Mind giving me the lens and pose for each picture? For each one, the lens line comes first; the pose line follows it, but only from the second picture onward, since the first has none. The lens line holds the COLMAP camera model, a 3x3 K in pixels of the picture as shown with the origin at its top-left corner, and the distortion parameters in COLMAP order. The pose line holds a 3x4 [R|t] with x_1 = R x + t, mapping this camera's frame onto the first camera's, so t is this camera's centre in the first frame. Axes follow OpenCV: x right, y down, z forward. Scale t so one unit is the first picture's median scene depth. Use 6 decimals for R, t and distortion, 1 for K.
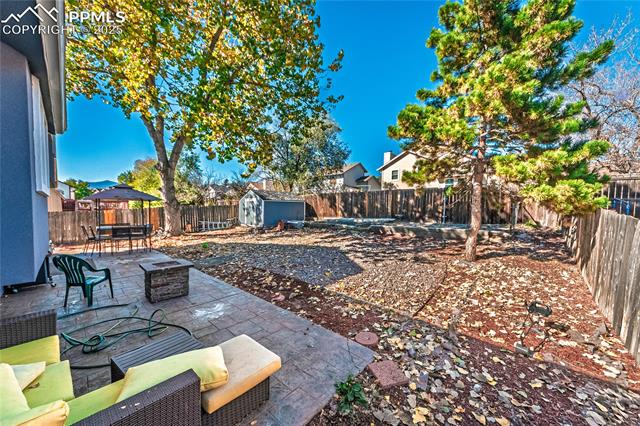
lens RADIAL K [[231.5, 0, 319.2], [0, 231.5, 218.5], [0, 0, 1]] dist [0.000803, 0.000000]
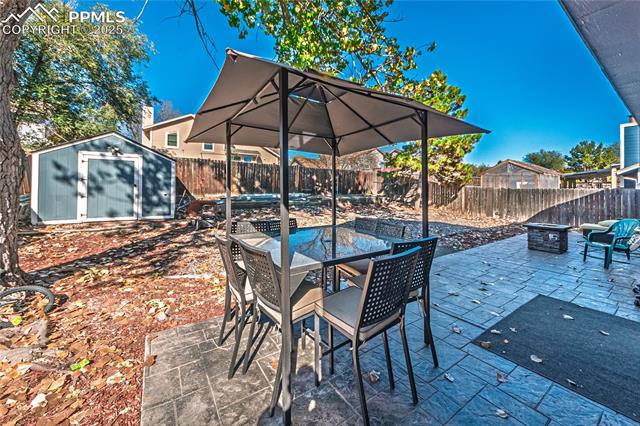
lens RADIAL K [[251.3, 0, 319.1], [0, 251.3, 187.4], [0, 0, 1]] dist [-0.000201, 0.000177]
pose [[0.237694, -0.003967, 0.971332, -0.668664], [0.027297, 0.999624, -0.002597, -0.015391], [-0.970956, 0.027132, 0.237713, 0.550079]]
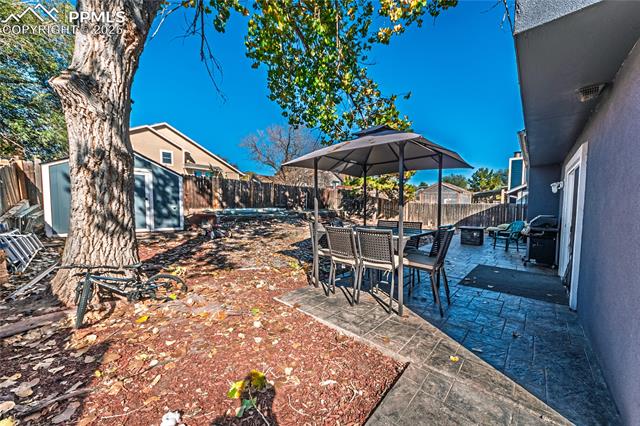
lens RADIAL K [[240.3, 0, 320.5], [0, 240.3, 220.2], [0, 0, 1]] dist [-0.000386, -0.000203]
pose [[0.004772, -0.070063, 0.997531, -0.767135], [0.026594, 0.997199, 0.069912, -0.011845], [-0.999635, 0.026195, 0.006622, 0.656228]]
